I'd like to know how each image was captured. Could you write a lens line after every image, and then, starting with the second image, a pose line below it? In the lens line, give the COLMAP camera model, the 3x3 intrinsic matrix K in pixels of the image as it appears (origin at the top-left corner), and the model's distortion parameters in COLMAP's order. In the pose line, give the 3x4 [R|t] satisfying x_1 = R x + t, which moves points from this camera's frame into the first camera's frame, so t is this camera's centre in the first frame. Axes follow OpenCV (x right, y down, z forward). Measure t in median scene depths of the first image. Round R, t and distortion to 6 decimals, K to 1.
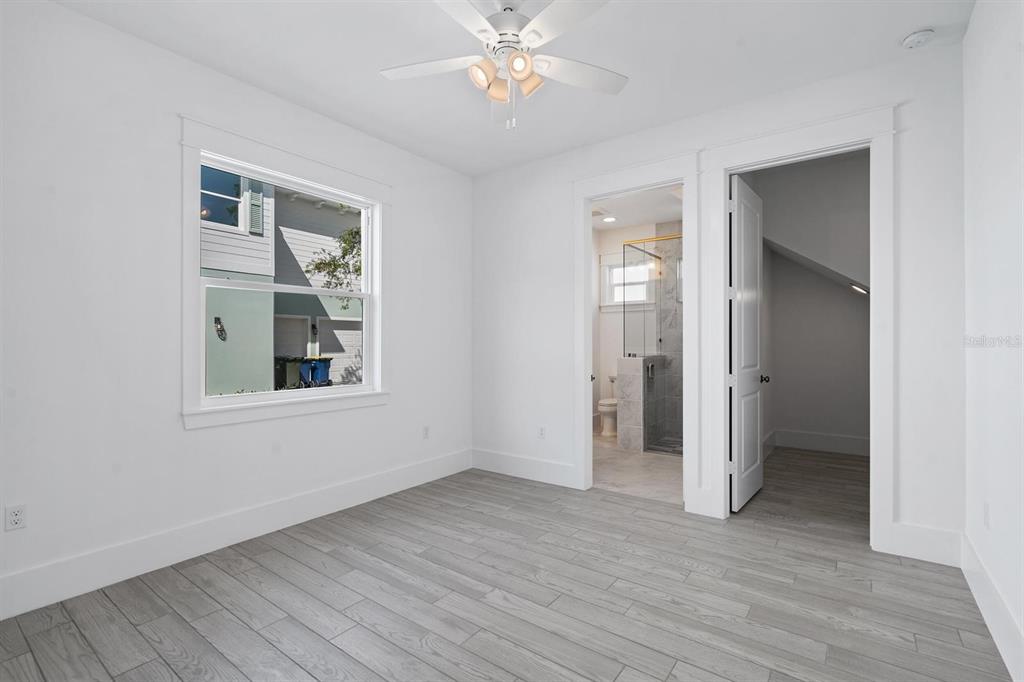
lens RADIAL K [[469.9, 0, 512.0], [0, 469.9, 341.0], [0, 0, 1]] dist [0.002726, 0.000172]
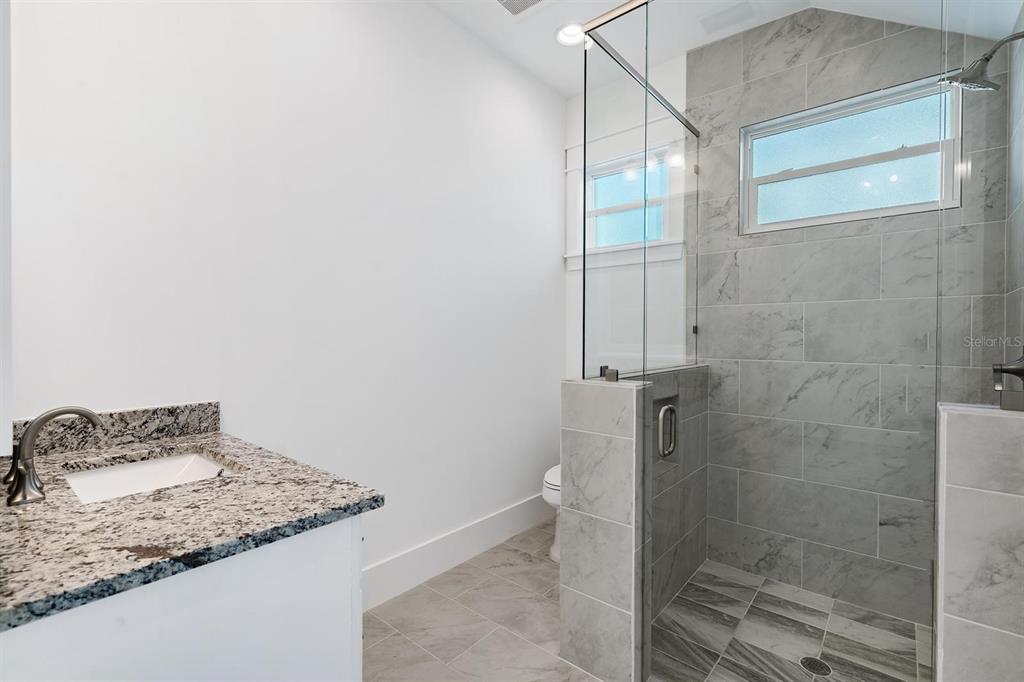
lens RADIAL K [[469.9, 0, 512.0], [0, 469.9, 341.0], [0, 0, 1]] dist [0.002726, 0.000172]
pose [[0.998115, 0.005603, -0.061108, 0.182516], [-0.004346, 0.999777, 0.020685, 0.000539], [0.061210, -0.020380, 0.997917, 0.585039]]
